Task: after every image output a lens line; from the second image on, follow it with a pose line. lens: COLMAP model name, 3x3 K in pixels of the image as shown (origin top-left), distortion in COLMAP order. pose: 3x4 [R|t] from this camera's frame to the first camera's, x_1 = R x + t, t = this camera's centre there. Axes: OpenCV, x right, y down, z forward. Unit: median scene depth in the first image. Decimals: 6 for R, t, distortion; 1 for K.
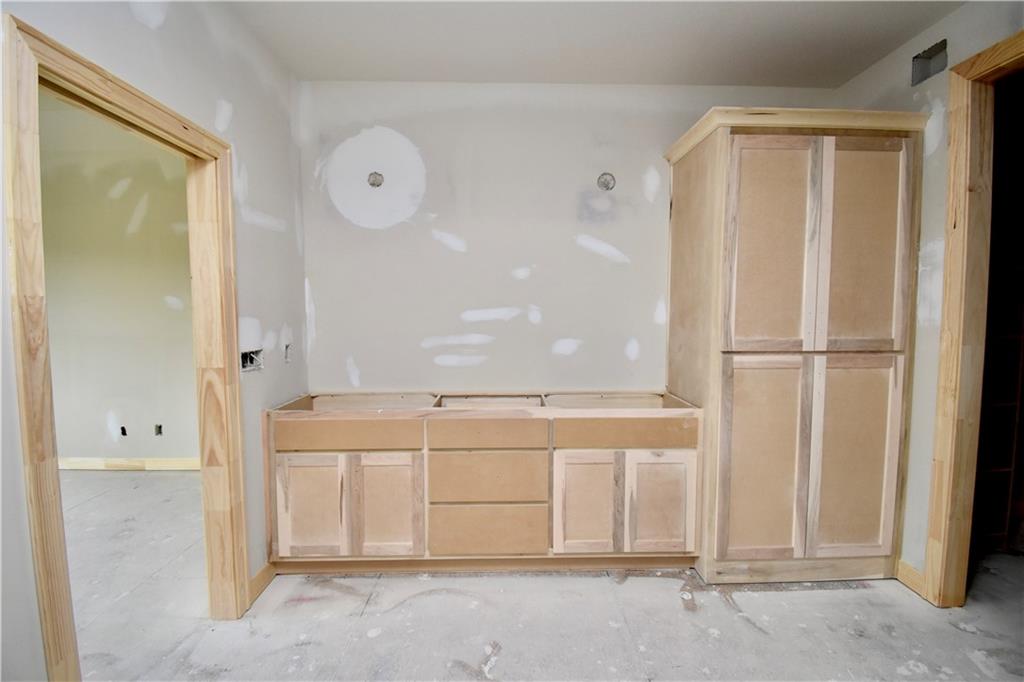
lens RADIAL K [[453.4, 0, 516.1], [0, 453.4, 339.3], [0, 0, 1]] dist [0.011782, -0.019787]
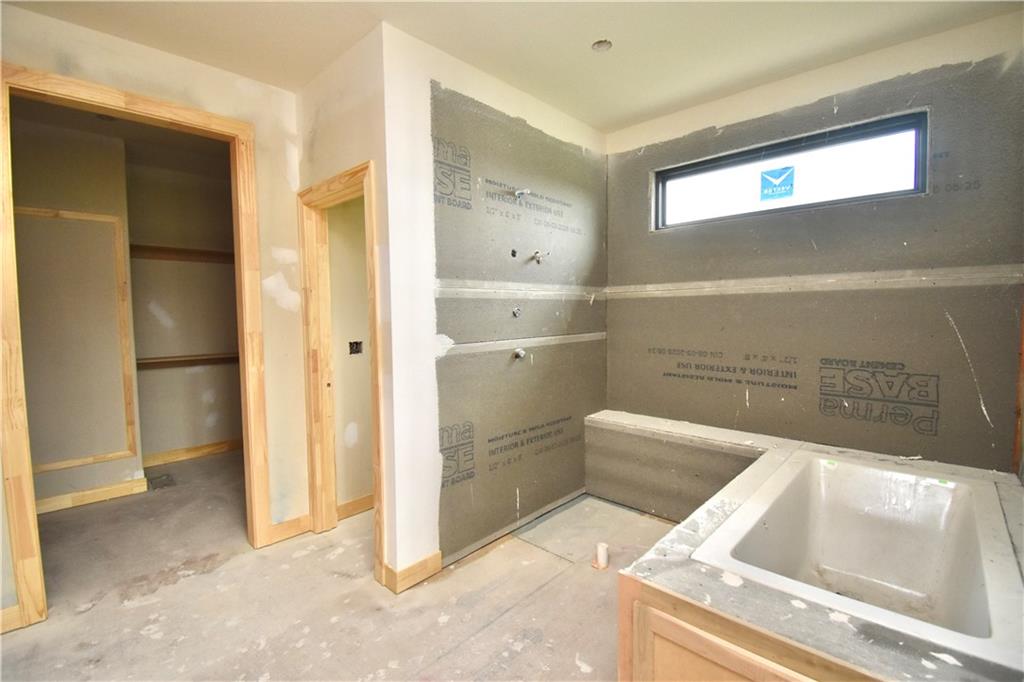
lens RADIAL K [[453.4, 0, 513.5], [0, 453.4, 340.7], [0, 0, 1]] dist [0.011782, -0.019787]
pose [[-0.716018, -0.034117, 0.697247, -0.338316], [0.058709, 0.992324, 0.108845, -0.040427], [-0.695608, 0.118870, -0.708519, 0.680496]]
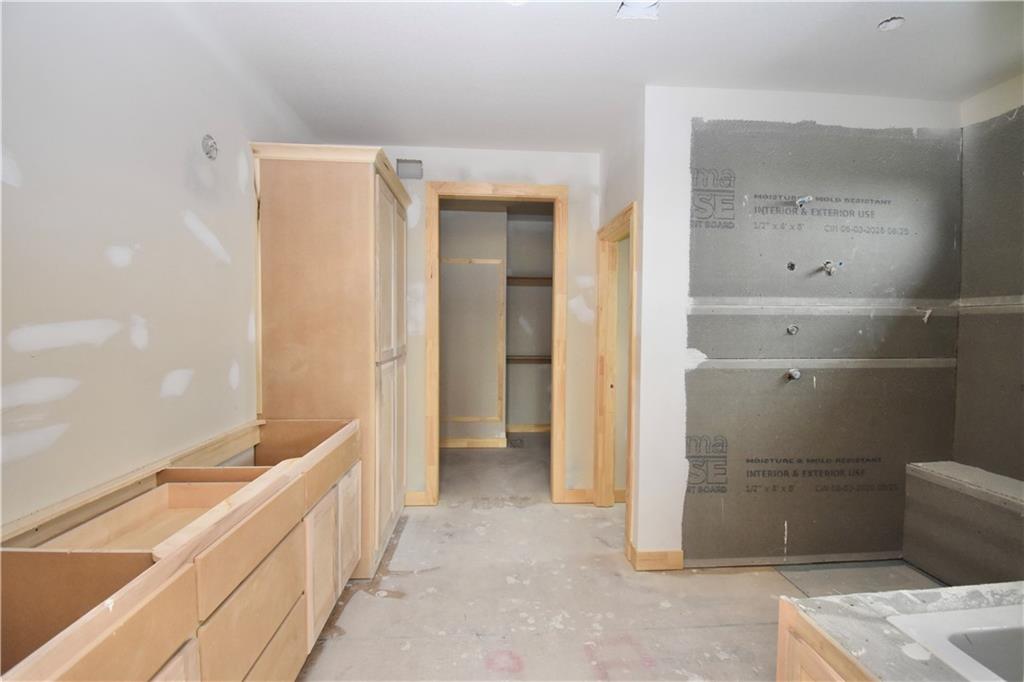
lens RADIAL K [[453.4, 0, 509.8], [0, 453.4, 339.9], [0, 0, 1]] dist [0.011782, -0.019787]
pose [[-0.038353, -0.030693, 0.998793, -0.551177], [0.059331, 0.997695, 0.032938, -0.036997], [-0.997501, 0.060523, -0.036444, 0.569942]]
